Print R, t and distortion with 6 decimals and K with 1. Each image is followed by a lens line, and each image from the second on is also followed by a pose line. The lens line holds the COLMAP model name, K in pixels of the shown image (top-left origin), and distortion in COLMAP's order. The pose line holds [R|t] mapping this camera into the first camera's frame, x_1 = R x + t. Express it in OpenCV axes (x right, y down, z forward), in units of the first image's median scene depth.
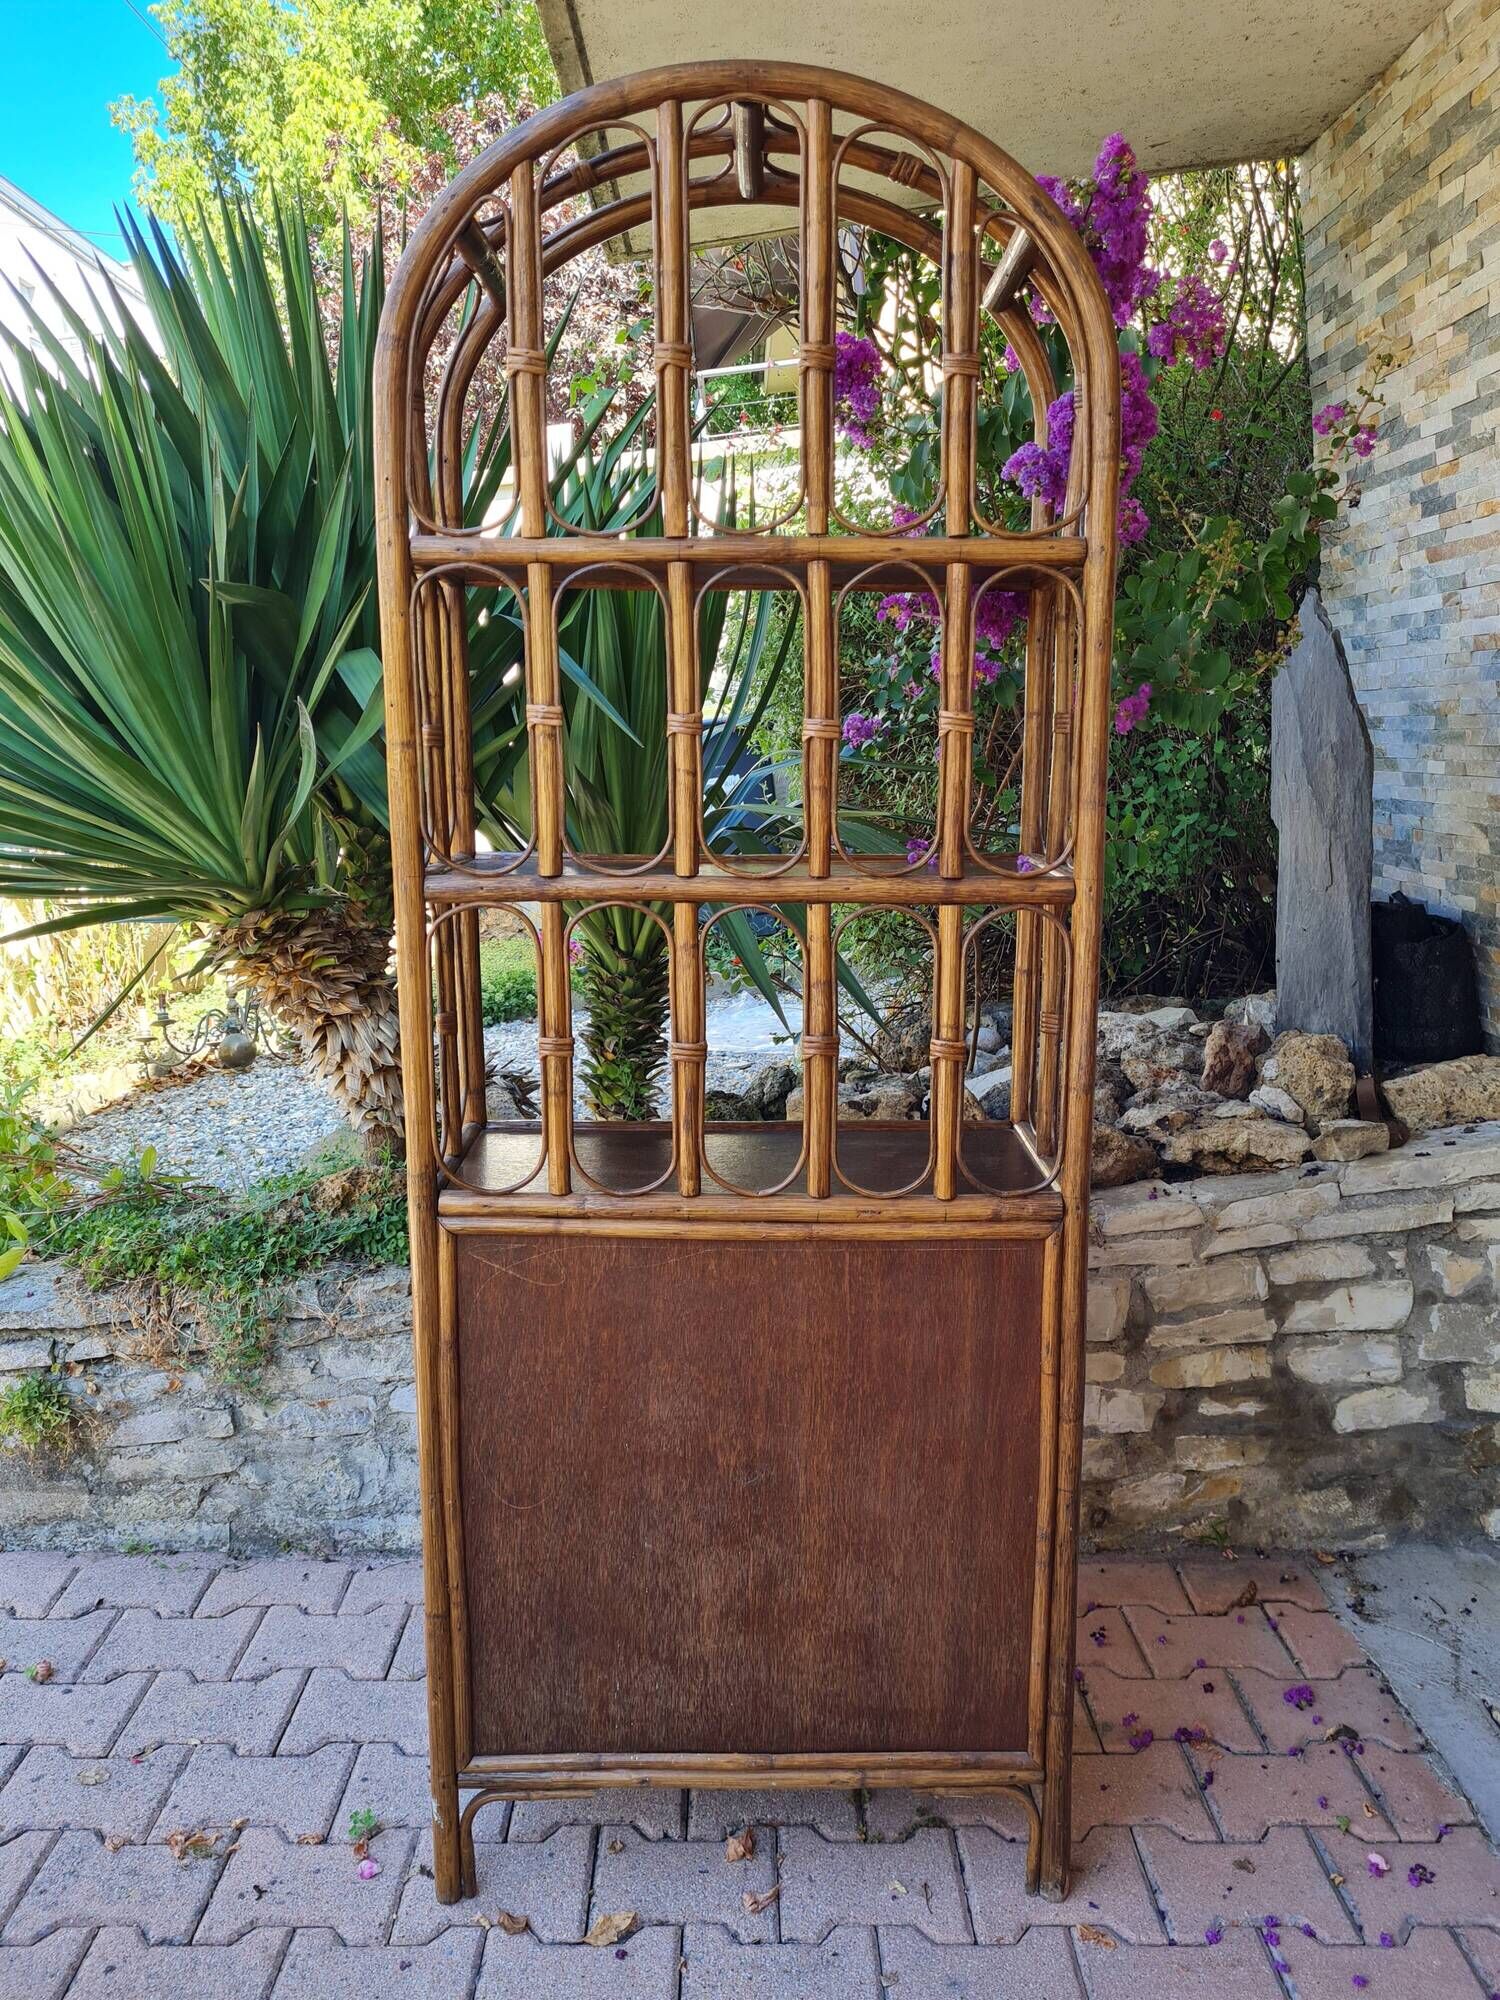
lens RADIAL K [[1521.2, 0, 747.8], [0, 1521.2, 980.5], [0, 0, 1]] dist [0.049271, -0.042223]
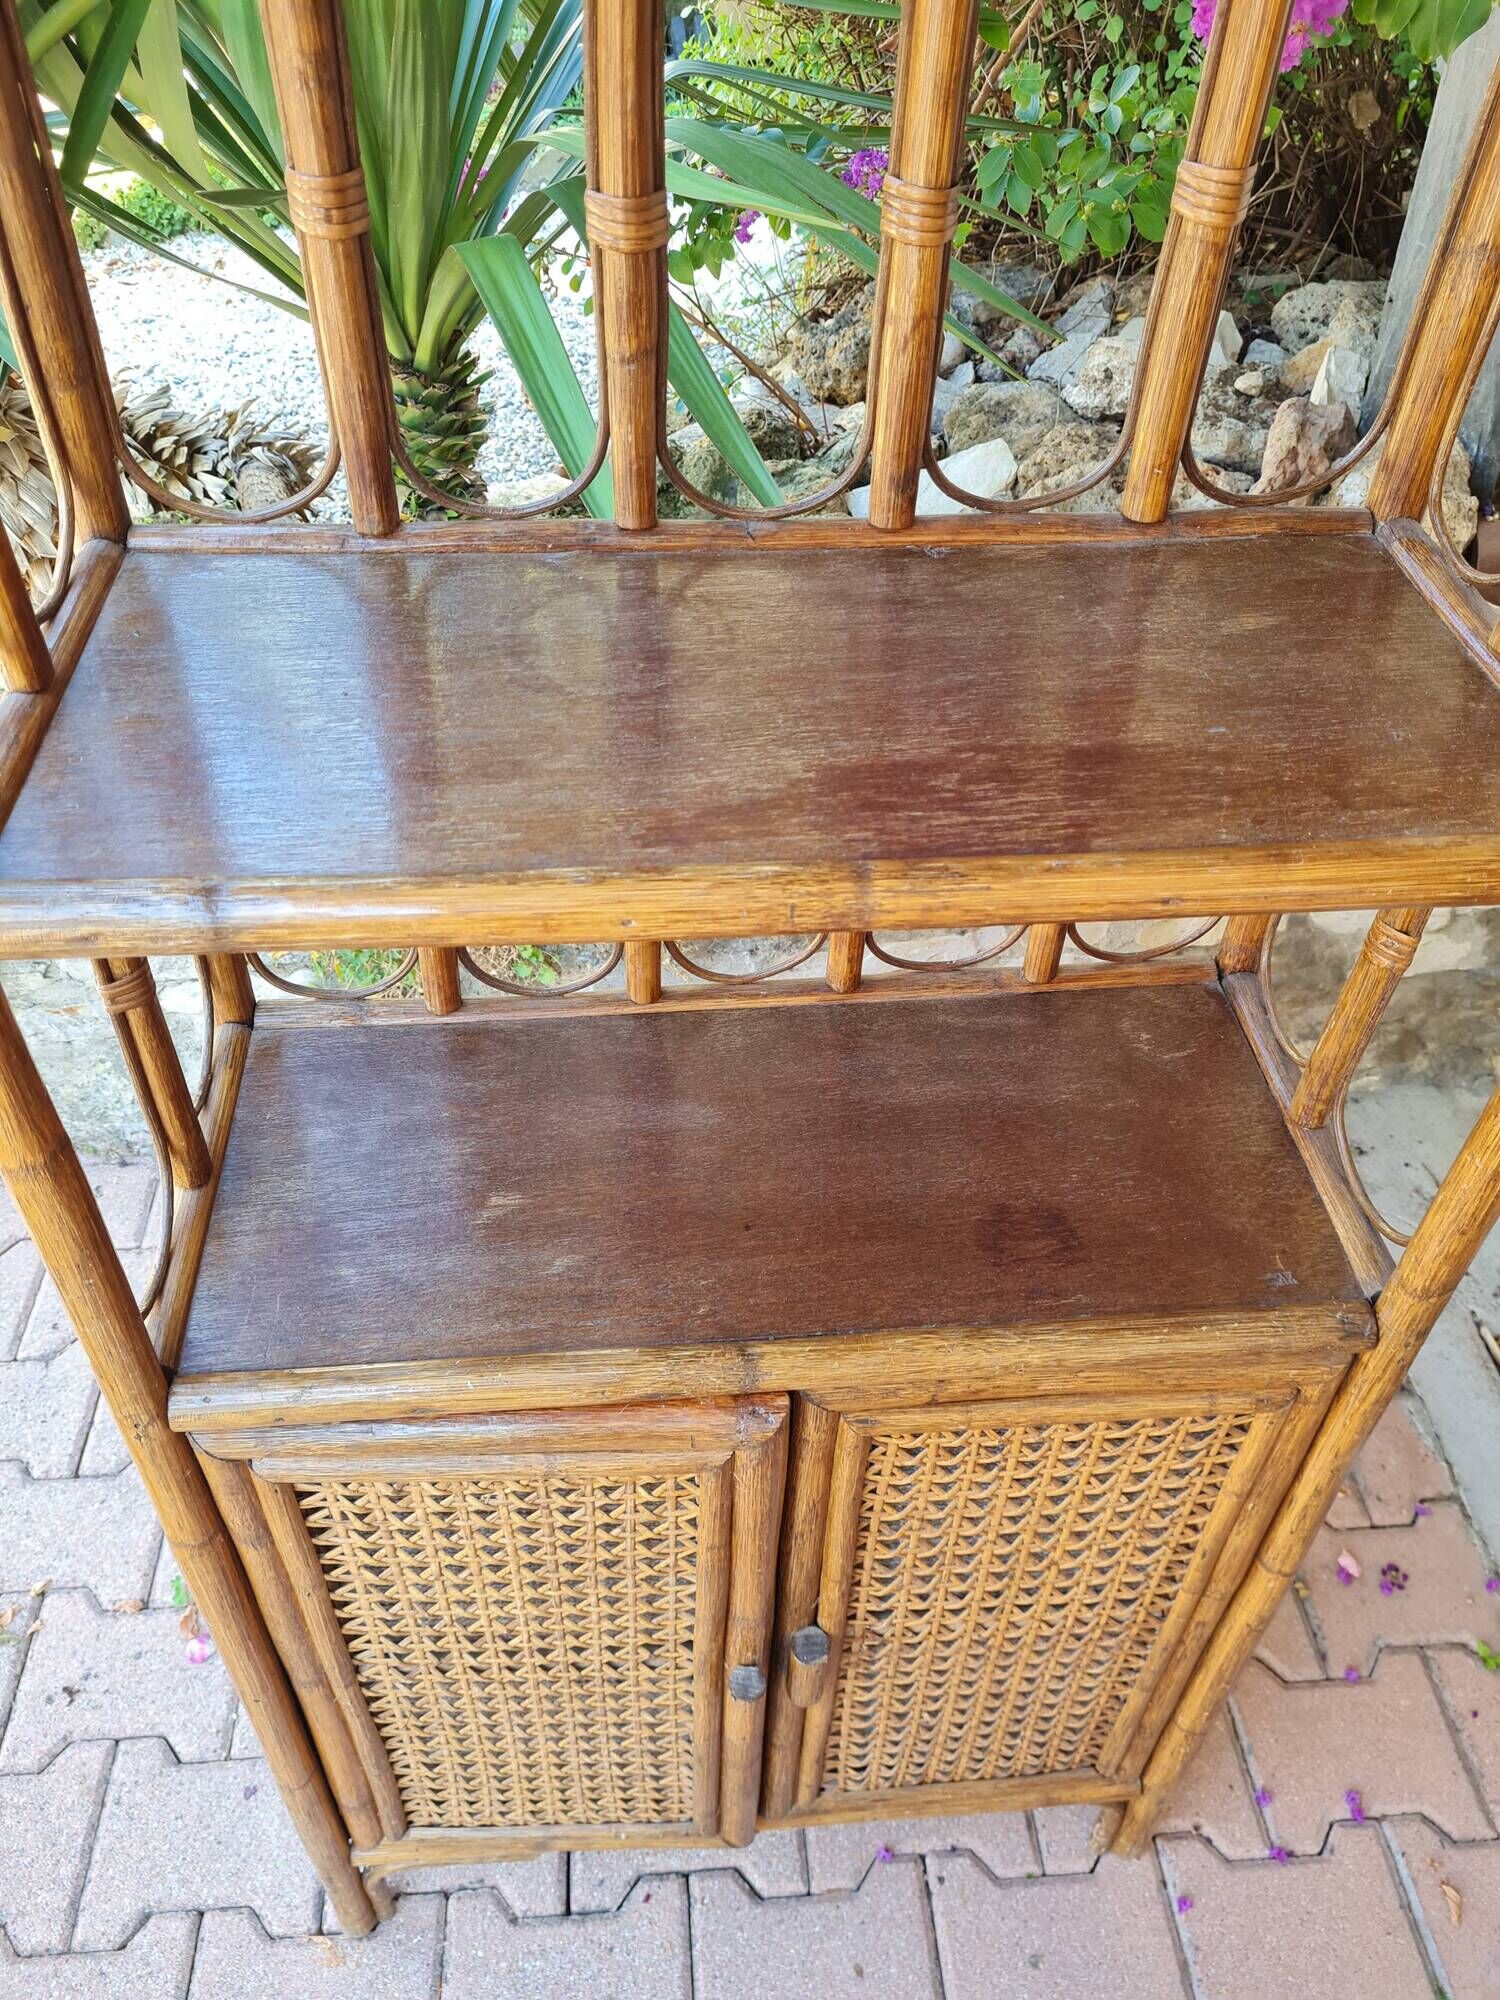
lens RADIAL K [[1521.2, 0, 751.5], [0, 1521.2, 974.5], [0, 0, 1]] dist [0.049271, -0.042223]
pose [[0.997635, -0.035722, 0.058715, 0.017083], [-0.001175, 0.845321, 0.534257, -0.146568], [-0.068717, -0.533063, 0.843280, 0.339523]]
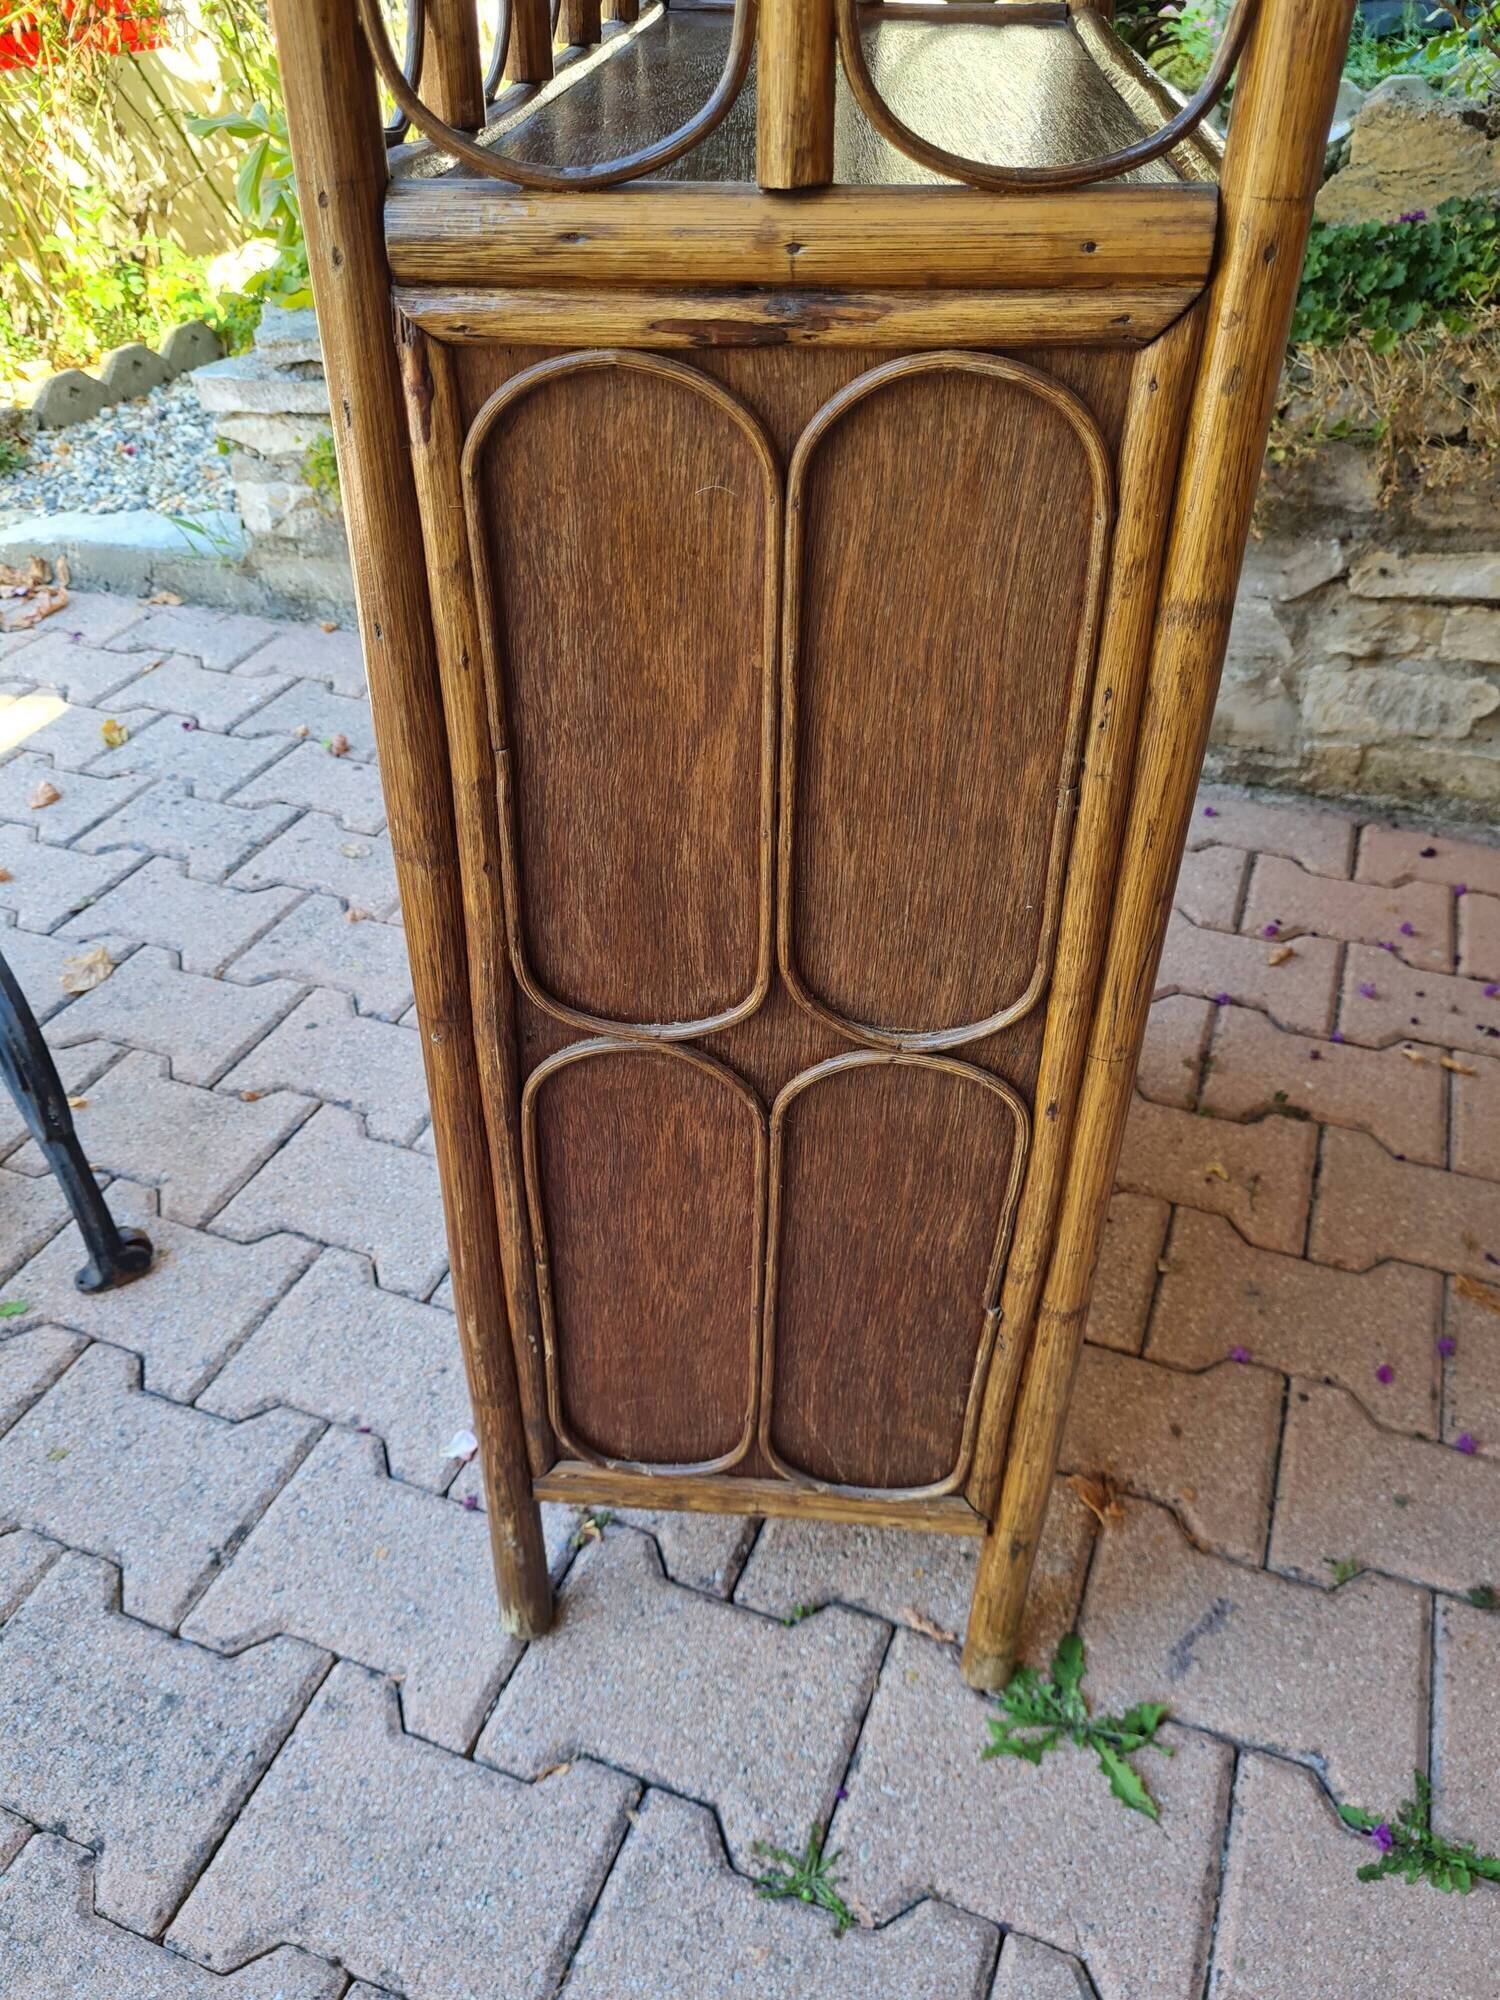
lens RADIAL K [[1521.2, 0, 731.3], [0, 1521.2, 1016.4], [0, 0, 1]] dist [0.049271, -0.042223]
pose [[0.927910, 0.219973, -0.300990, 0.062598], [-0.056258, 0.880744, 0.470239, 0.132244], [0.368535, -0.419406, 0.829627, 0.232028]]
